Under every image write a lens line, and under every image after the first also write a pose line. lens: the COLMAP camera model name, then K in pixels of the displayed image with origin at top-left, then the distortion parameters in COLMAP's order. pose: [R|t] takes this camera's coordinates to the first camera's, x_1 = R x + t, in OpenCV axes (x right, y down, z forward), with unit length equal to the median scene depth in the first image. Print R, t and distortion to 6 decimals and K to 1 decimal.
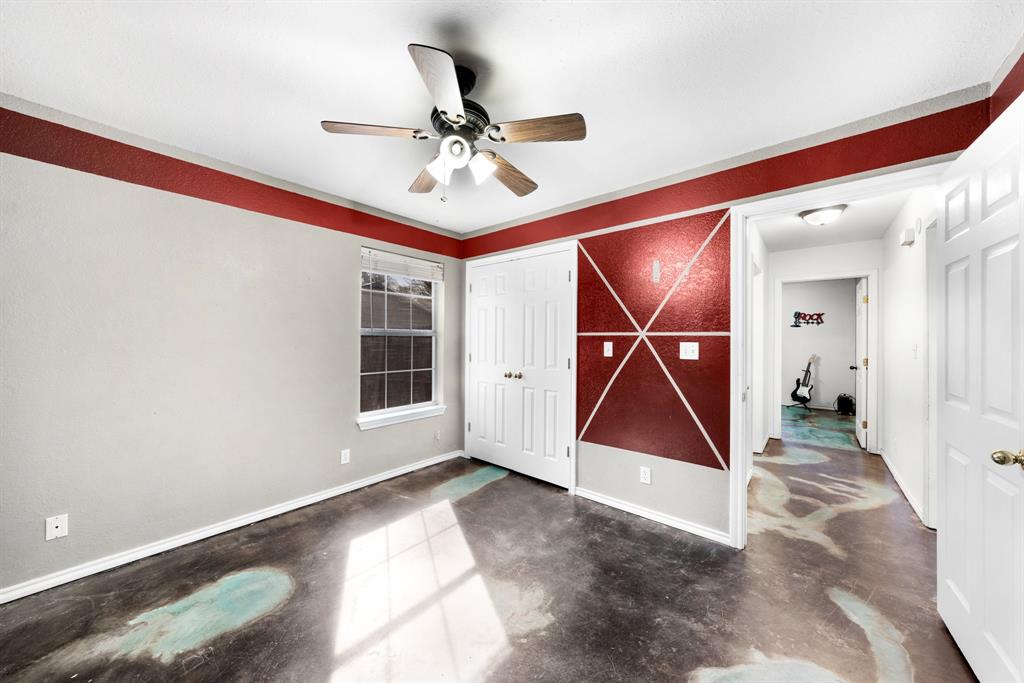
lens RADIAL K [[354.6, 0, 513.0], [0, 354.6, 340.0], [0, 0, 1]] dist [-0.000374, -0.000105]
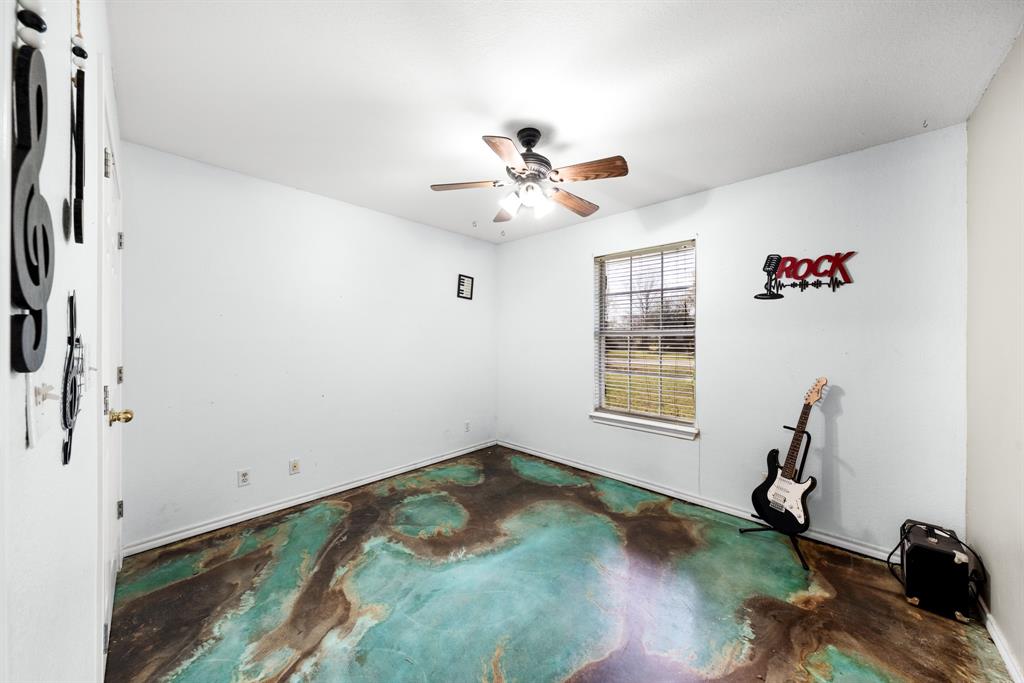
lens RADIAL K [[351.0, 0, 512.0], [0, 351.0, 341.5], [0, 0, 1]] dist [-0.002387, -0.000158]
pose [[0.998702, -0.003311, -0.050823, 1.187688], [0.003543, 0.999984, 0.004470, 0.006253], [0.050807, -0.004645, 0.998698, 1.355667]]
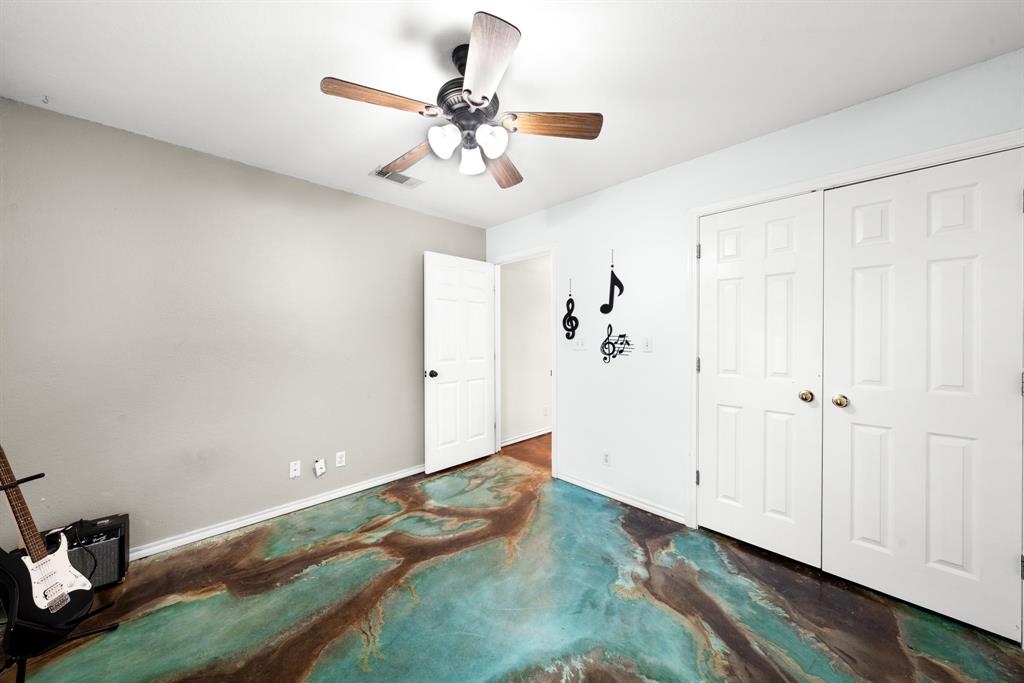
lens RADIAL K [[354.6, 0, 513.0], [0, 354.6, 340.0], [0, 0, 1]] dist [-0.000374, -0.000105]
pose [[-0.995815, -0.007748, 0.091066, 1.089564], [-0.006541, 0.999887, 0.013540, 0.005735], [-0.091160, 0.012888, -0.995753, 2.388781]]
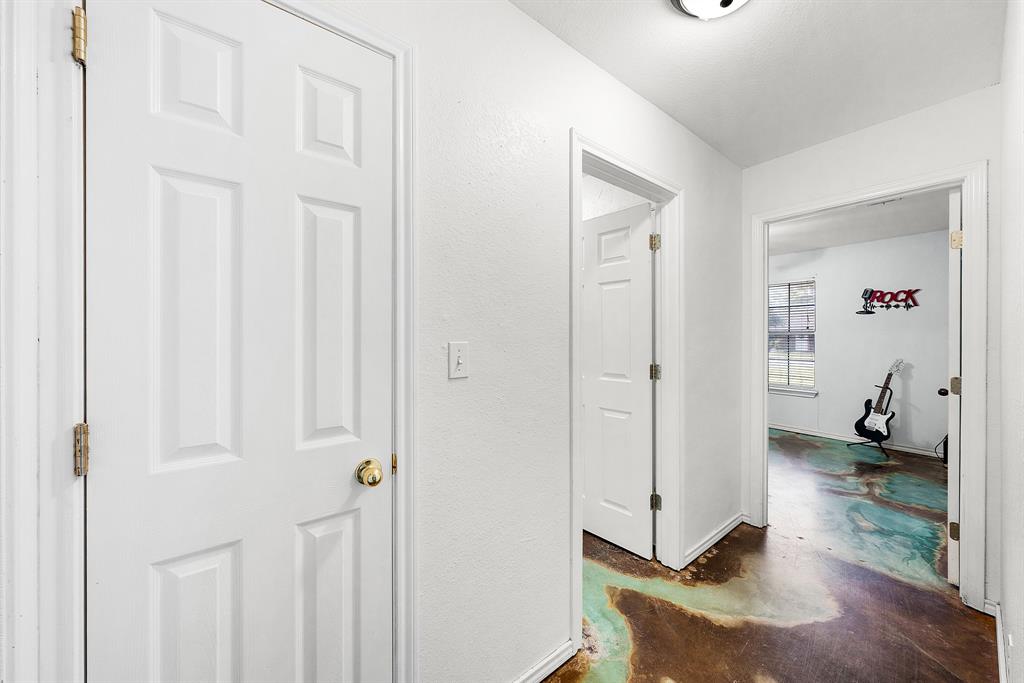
lens RADIAL K [[349.3, 0, 512.0], [0, 349.3, 341.5], [0, 0, 1]] dist [0.001645, 0.000139]
pose [[0.975561, -0.007477, -0.219603, 0.712833], [0.009010, 0.999942, 0.005979, 0.002446], [0.219545, -0.007811, 0.975571, 0.592808]]
